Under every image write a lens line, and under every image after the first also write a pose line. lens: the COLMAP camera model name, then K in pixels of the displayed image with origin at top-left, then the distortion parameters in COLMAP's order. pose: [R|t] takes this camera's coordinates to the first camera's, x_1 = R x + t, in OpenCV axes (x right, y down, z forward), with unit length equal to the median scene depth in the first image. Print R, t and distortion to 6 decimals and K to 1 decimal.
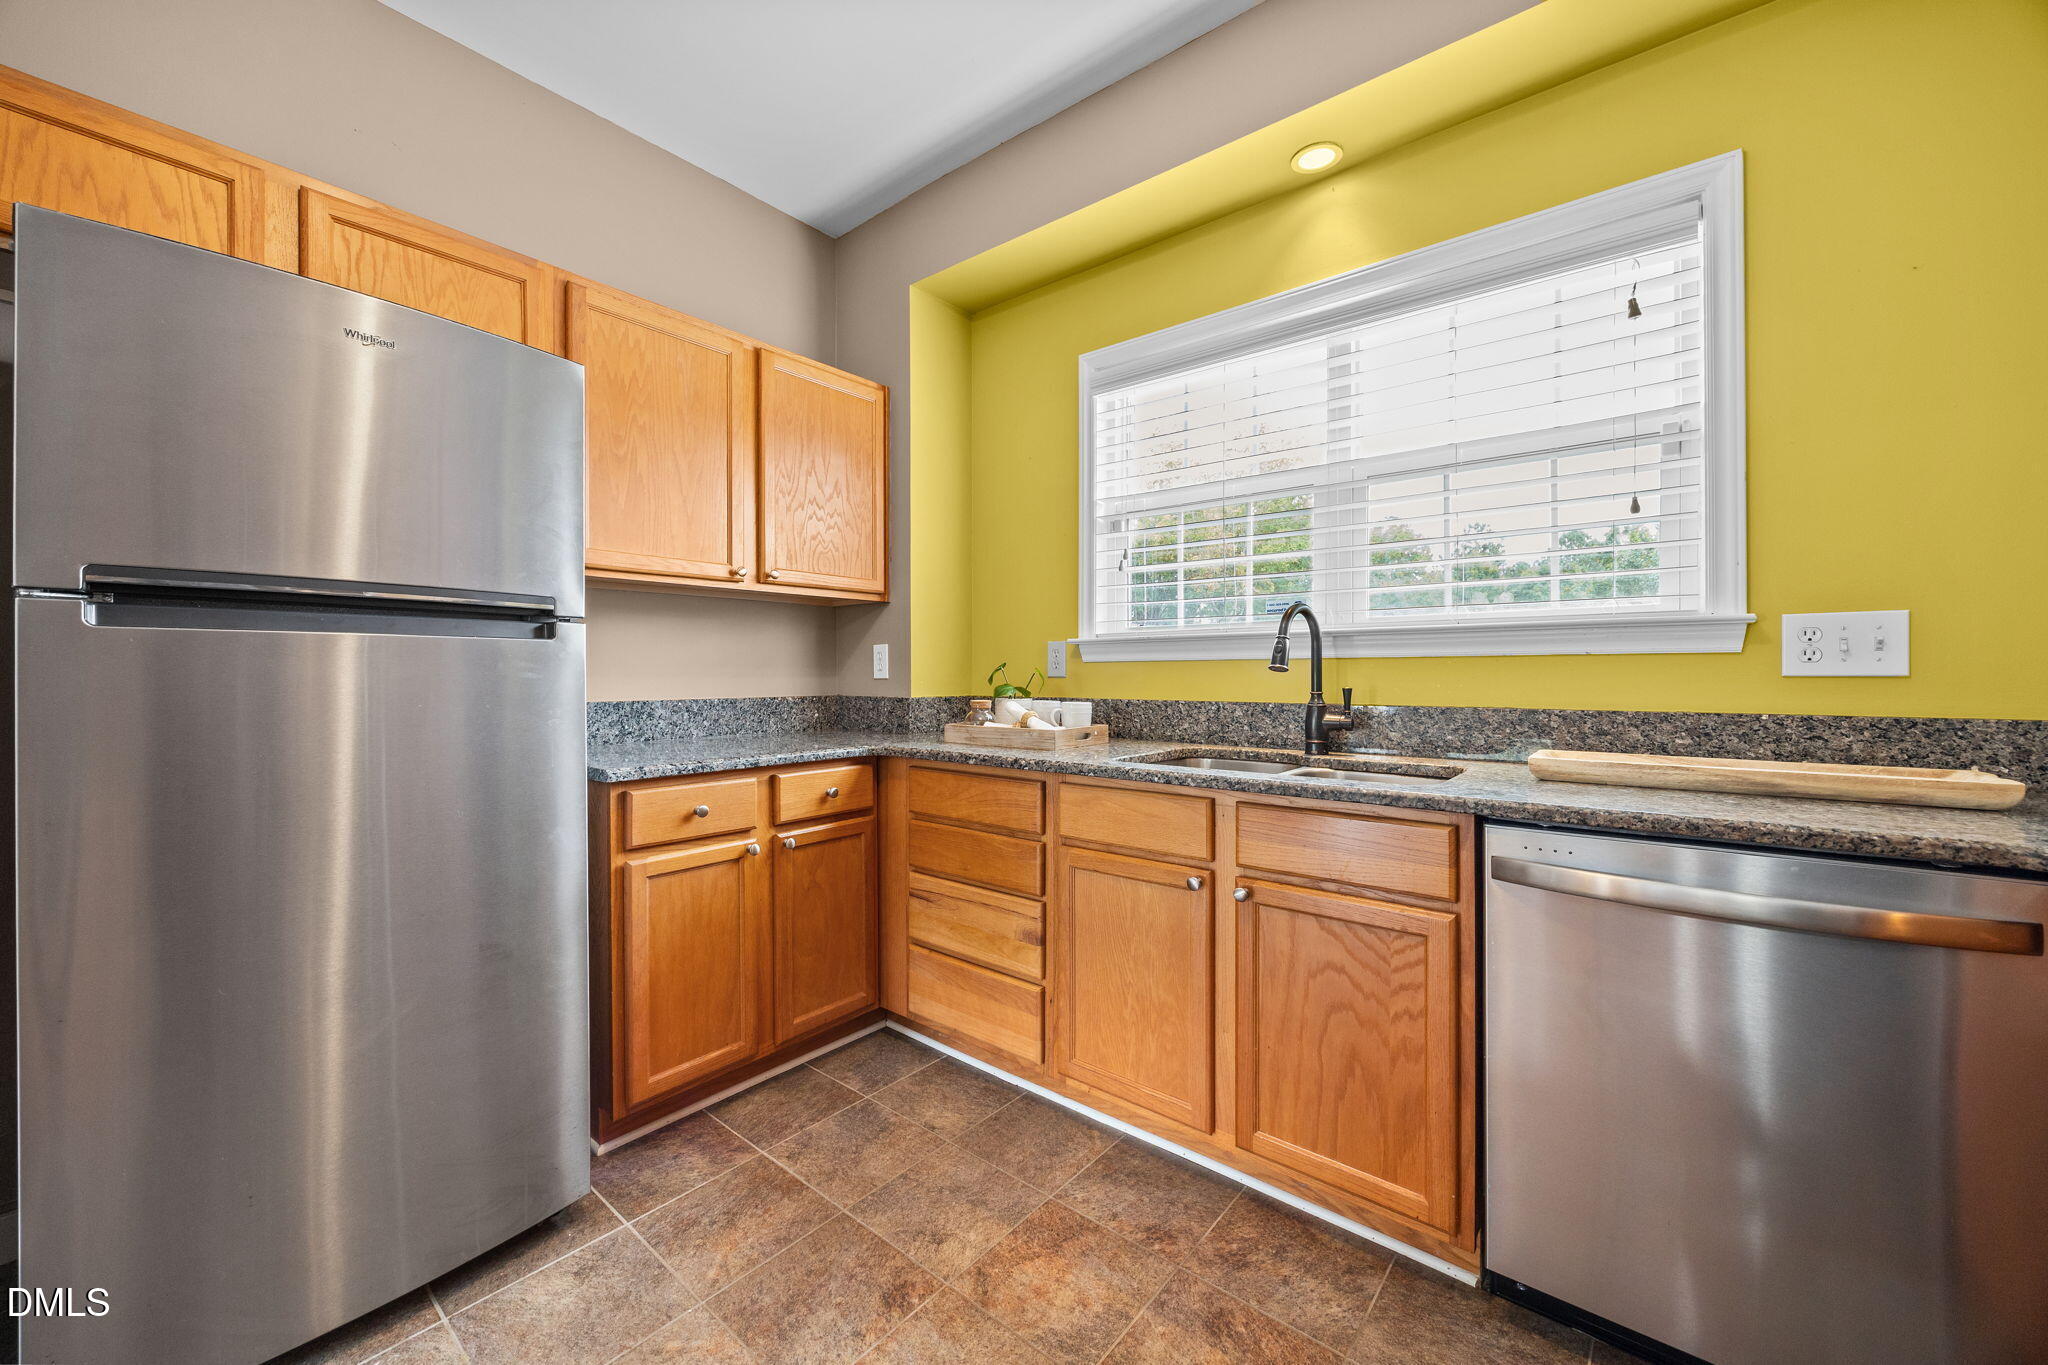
lens RADIAL K [[783.5, 0, 1024.9], [0, 783.5, 674.9], [0, 0, 1]] dist [-0.000893, -0.000118]
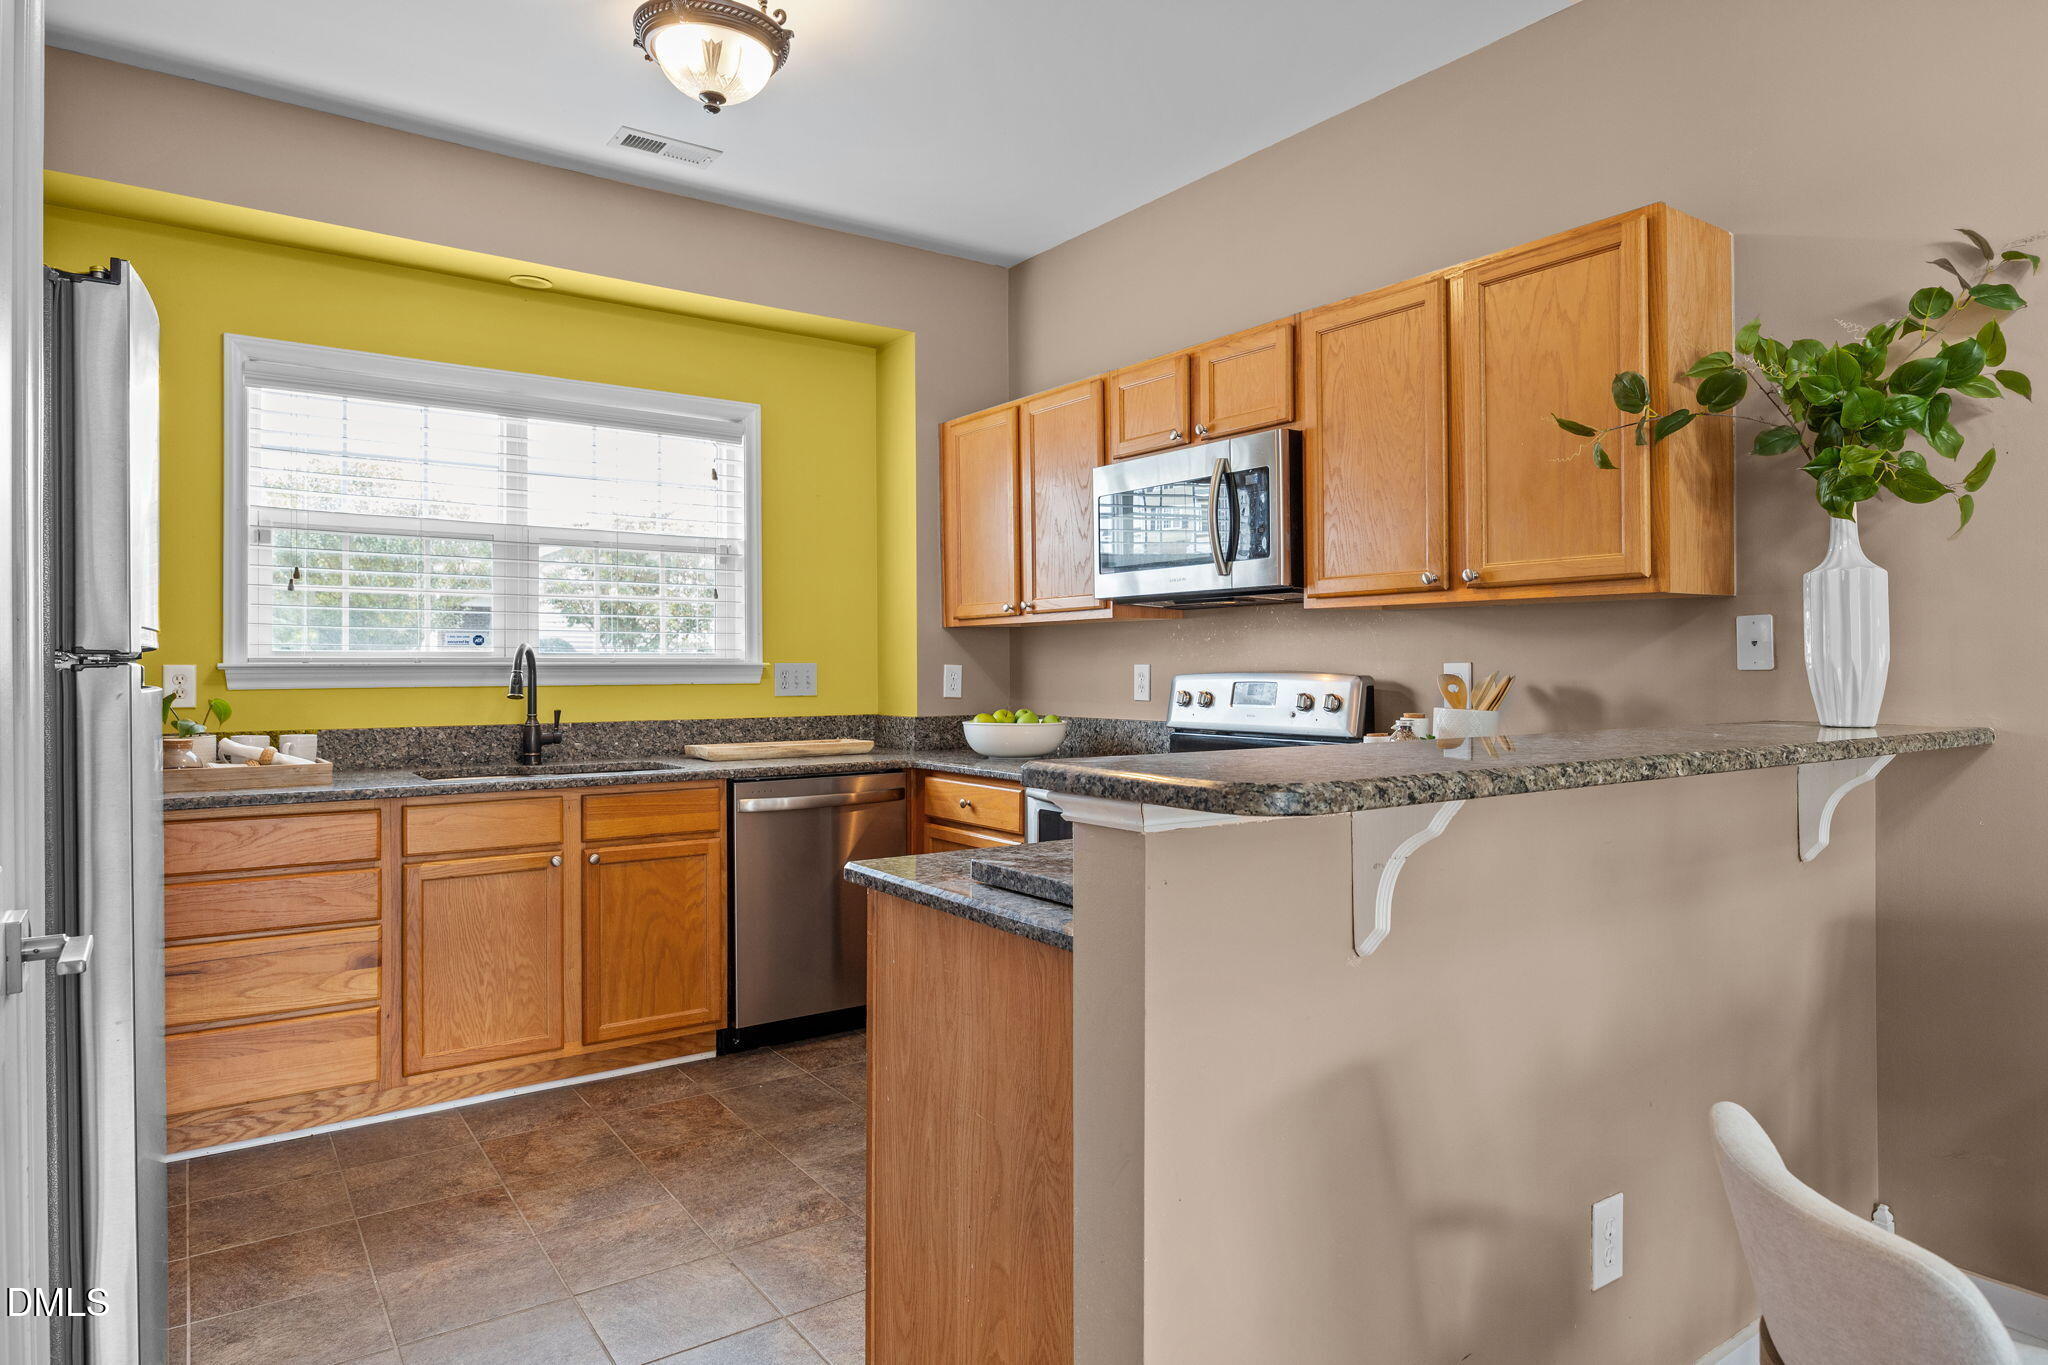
lens RADIAL K [[1236.1, 0, 1025.0], [0, 1236.1, 668.9], [0, 0, 1]] dist [0.005411, 0.001470]
pose [[0.258492, -0.000084, 0.966013, -1.525915], [0.003767, 0.999992, -0.000921, -0.052607], [-0.966006, 0.003877, 0.258491, -0.294846]]
